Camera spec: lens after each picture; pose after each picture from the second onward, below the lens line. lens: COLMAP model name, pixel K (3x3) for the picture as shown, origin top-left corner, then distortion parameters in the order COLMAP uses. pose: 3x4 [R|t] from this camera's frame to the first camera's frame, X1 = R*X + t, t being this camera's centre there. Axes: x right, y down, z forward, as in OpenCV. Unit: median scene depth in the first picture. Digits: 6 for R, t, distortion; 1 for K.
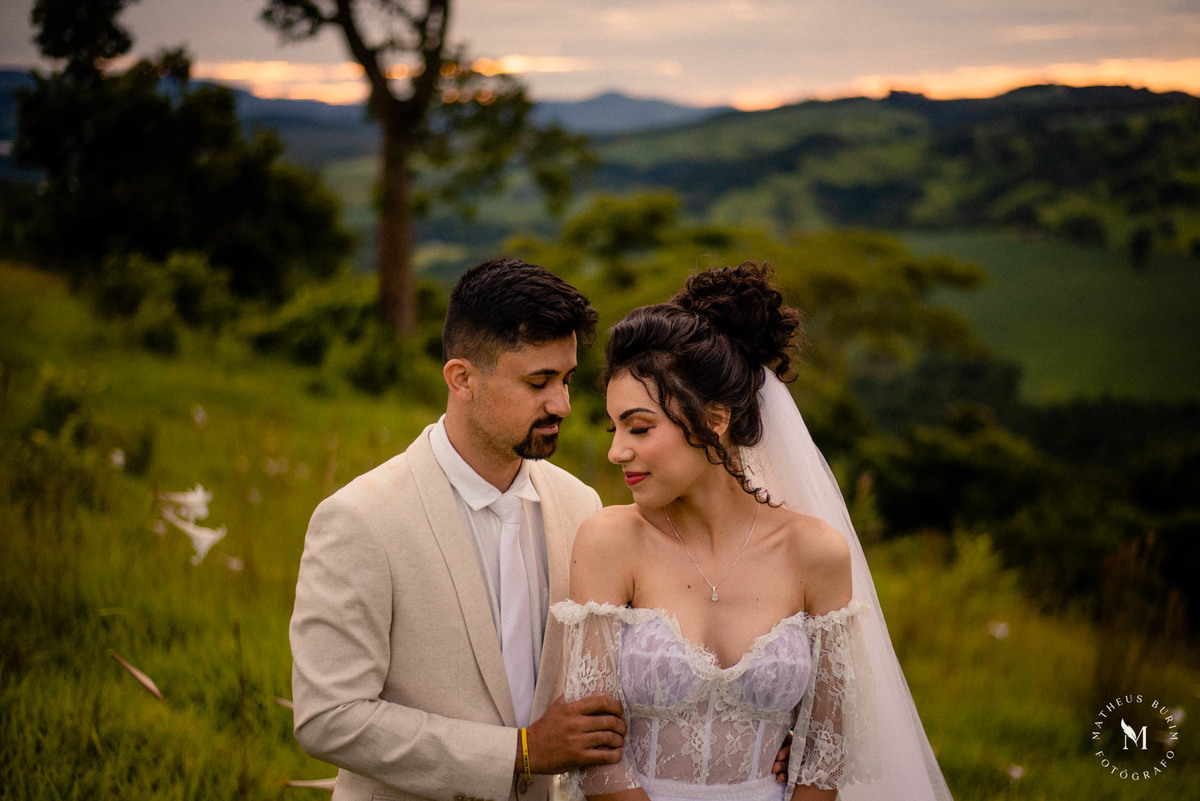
lens RADIAL K [[1950.7, 0, 598.9], [0, 1950.7, 405.8], [0, 0, 1]] dist [-0.070425, 0.000000]
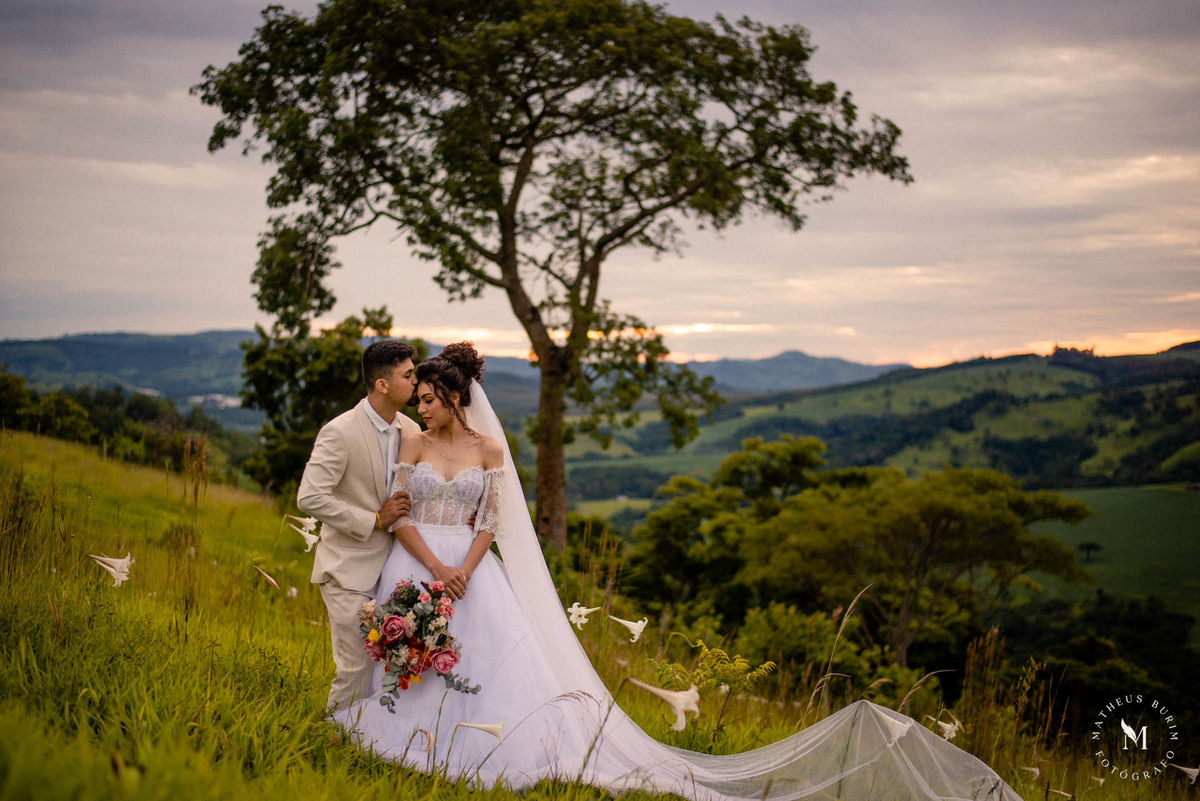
lens RADIAL K [[1950.7, 0, 536.3], [0, 1950.7, 378.0], [0, 0, 1]] dist [-0.070425, 0.000000]
pose [[0.989974, 0.000784, -0.141249, 0.051751], [-0.021971, 0.988669, -0.148498, 0.035343], [0.139532, 0.150112, 0.978773, -0.153774]]
